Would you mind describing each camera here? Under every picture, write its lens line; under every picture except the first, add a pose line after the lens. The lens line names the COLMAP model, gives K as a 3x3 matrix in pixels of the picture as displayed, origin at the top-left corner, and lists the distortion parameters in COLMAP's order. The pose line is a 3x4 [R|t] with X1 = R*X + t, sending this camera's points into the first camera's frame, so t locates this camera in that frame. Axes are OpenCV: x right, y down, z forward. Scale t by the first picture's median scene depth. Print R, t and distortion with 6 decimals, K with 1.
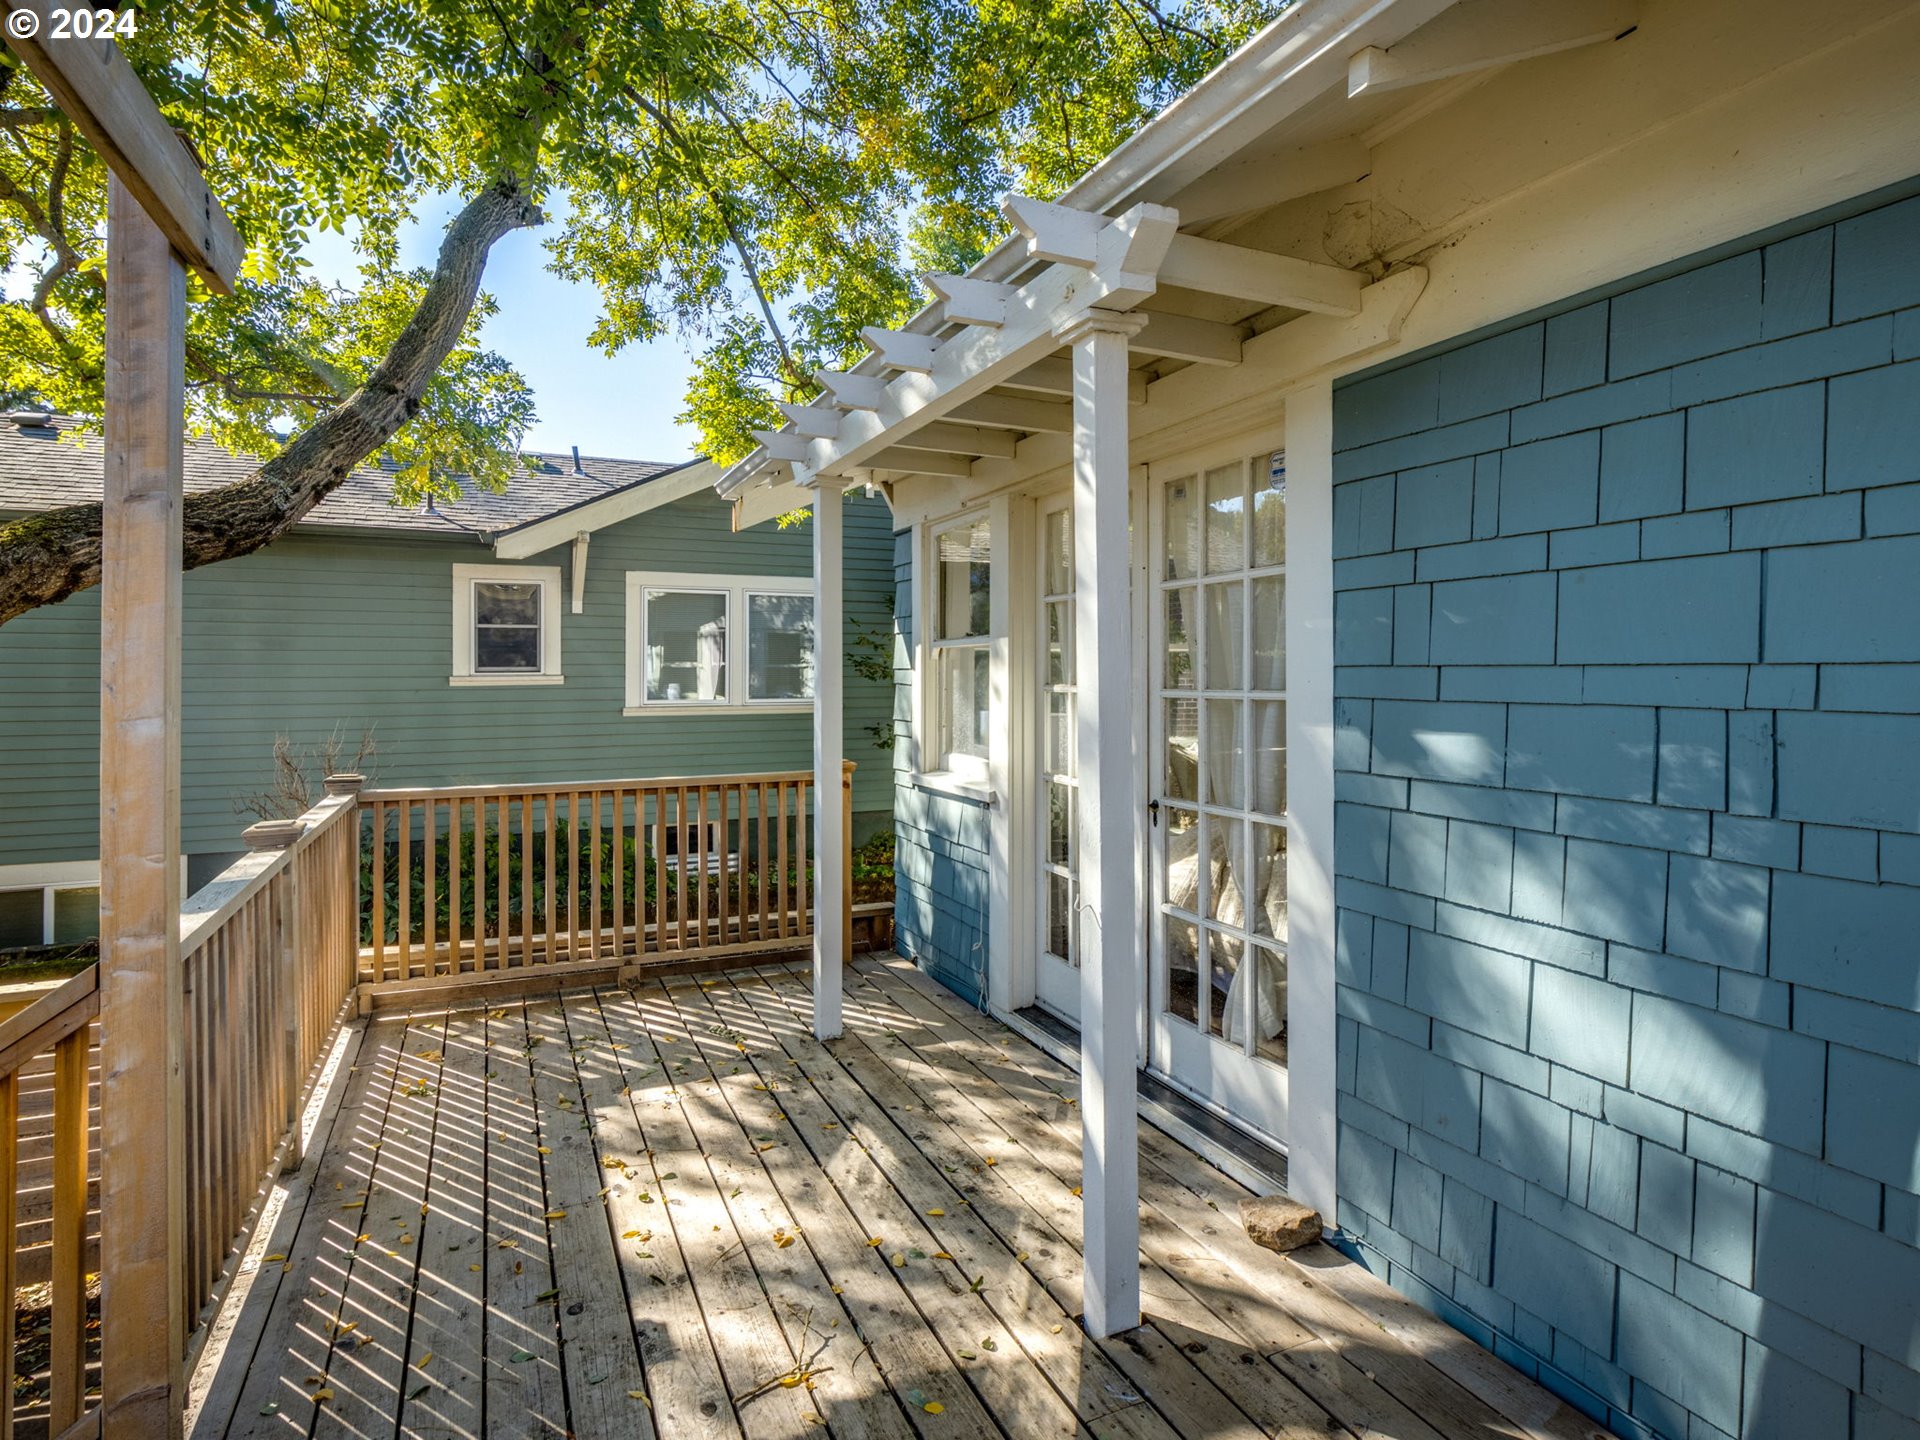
lens RADIAL K [[1043.7, 0, 956.4], [0, 1043.7, 643.1], [0, 0, 1]] dist [0.004374, -0.000122]
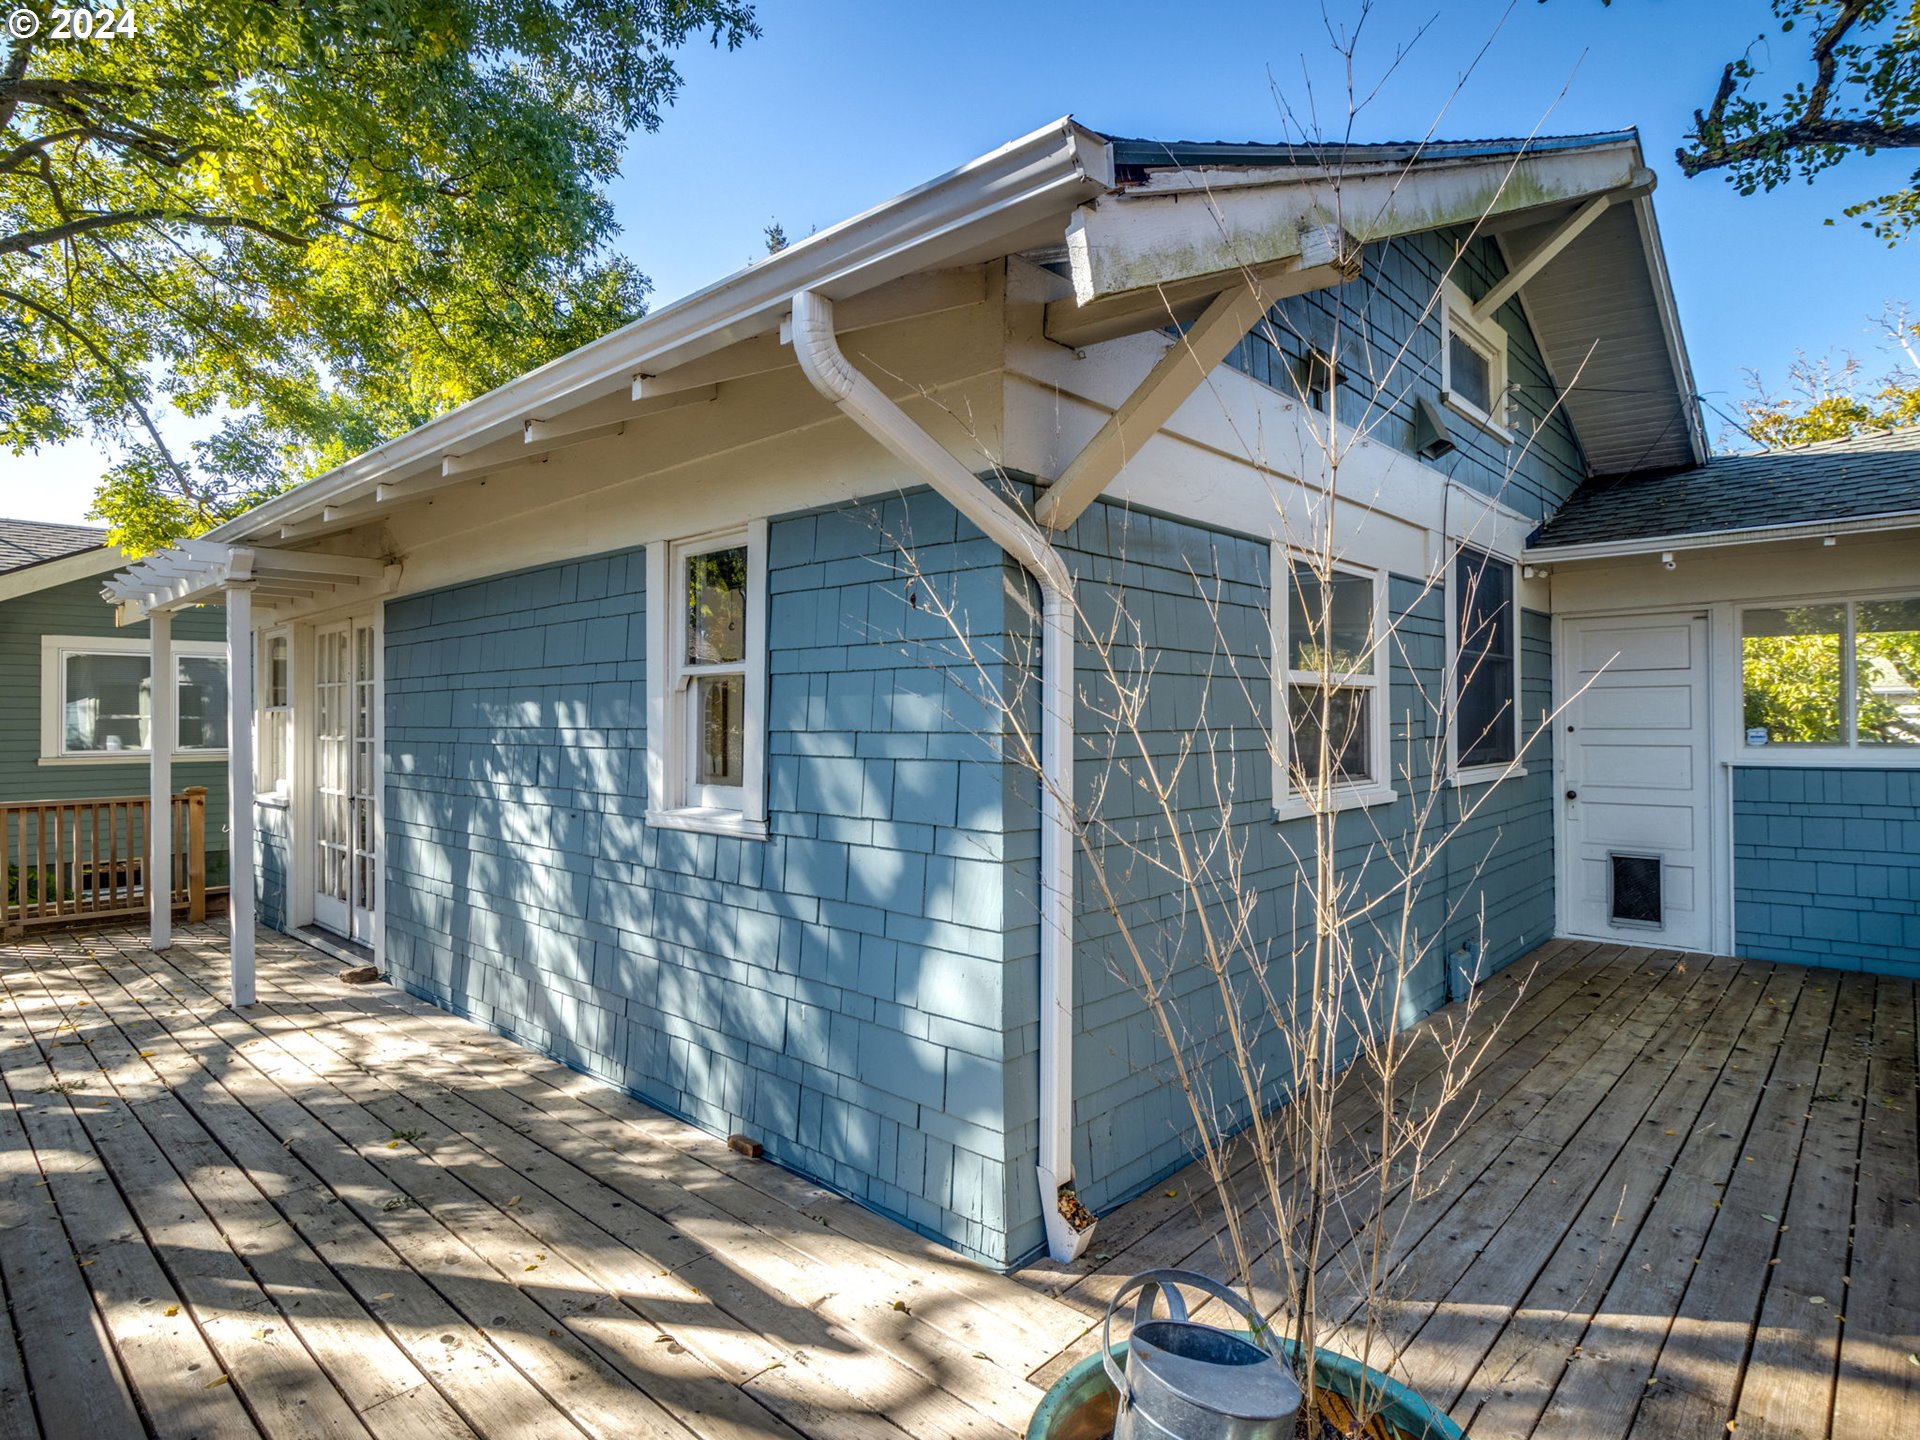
lens RADIAL K [[1023.4, 0, 962.9], [0, 1023.4, 699.5], [0, 0, 1]] dist [0.000350, -0.005810]
pose [[0.919963, 0.003824, 0.391987, 0.211030], [-0.007542, 0.999940, 0.007947, -0.021149], [-0.391933, -0.010268, 0.919936, -0.503632]]
